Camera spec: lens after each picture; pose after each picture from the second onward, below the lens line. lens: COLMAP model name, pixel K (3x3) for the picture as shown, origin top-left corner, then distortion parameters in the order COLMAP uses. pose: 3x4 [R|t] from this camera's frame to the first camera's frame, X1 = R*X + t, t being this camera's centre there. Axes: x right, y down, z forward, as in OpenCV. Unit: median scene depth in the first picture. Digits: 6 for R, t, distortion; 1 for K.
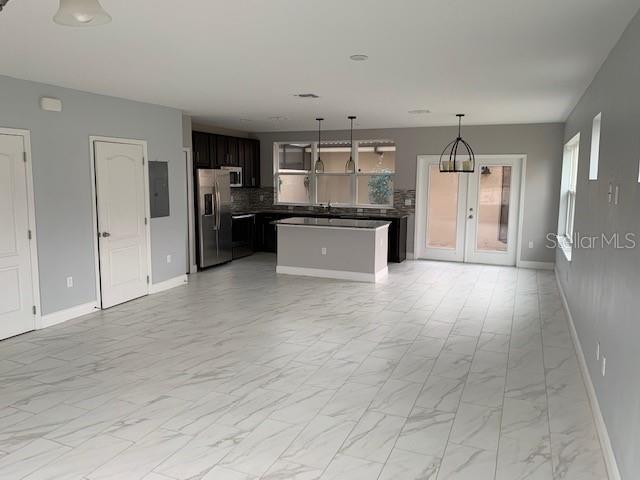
lens RADIAL K [[489.3, 0, 322.2], [0, 489.3, 233.1], [0, 0, 1]] dist [0.085032, -0.122151]
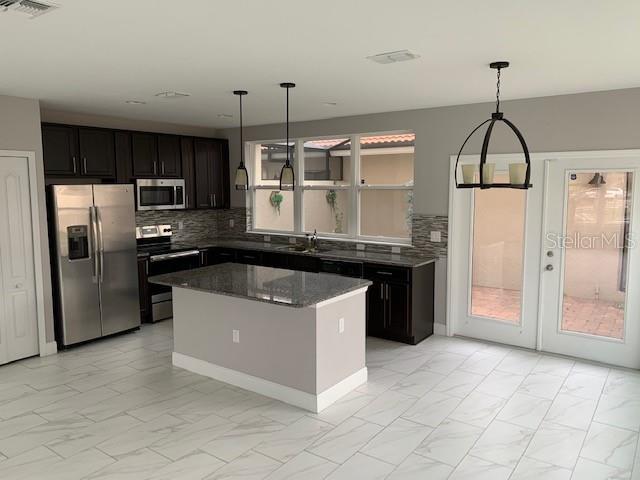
lens RADIAL K [[489.3, 0, 322.2], [0, 489.3, 233.1], [0, 0, 1]] dist [0.085032, -0.122151]
pose [[0.973790, 0.012336, -0.227113, 0.181342], [-0.015645, 0.999796, -0.012774, -0.059073], [0.226909, 0.015992, 0.973785, 0.415340]]
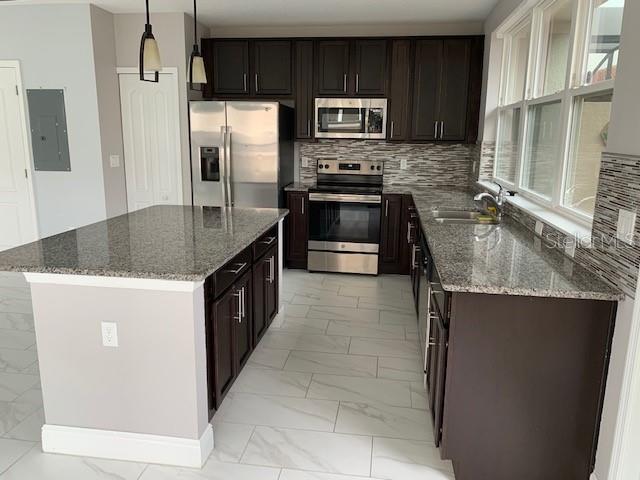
lens RADIAL K [[489.3, 0, 322.2], [0, 489.3, 233.1], [0, 0, 1]] dist [0.085032, -0.122151]
pose [[0.254572, 0.188808, -0.948443, 0.331283], [-0.125089, 0.978945, 0.161304, -0.078483], [0.958930, 0.077576, 0.272829, 0.861853]]
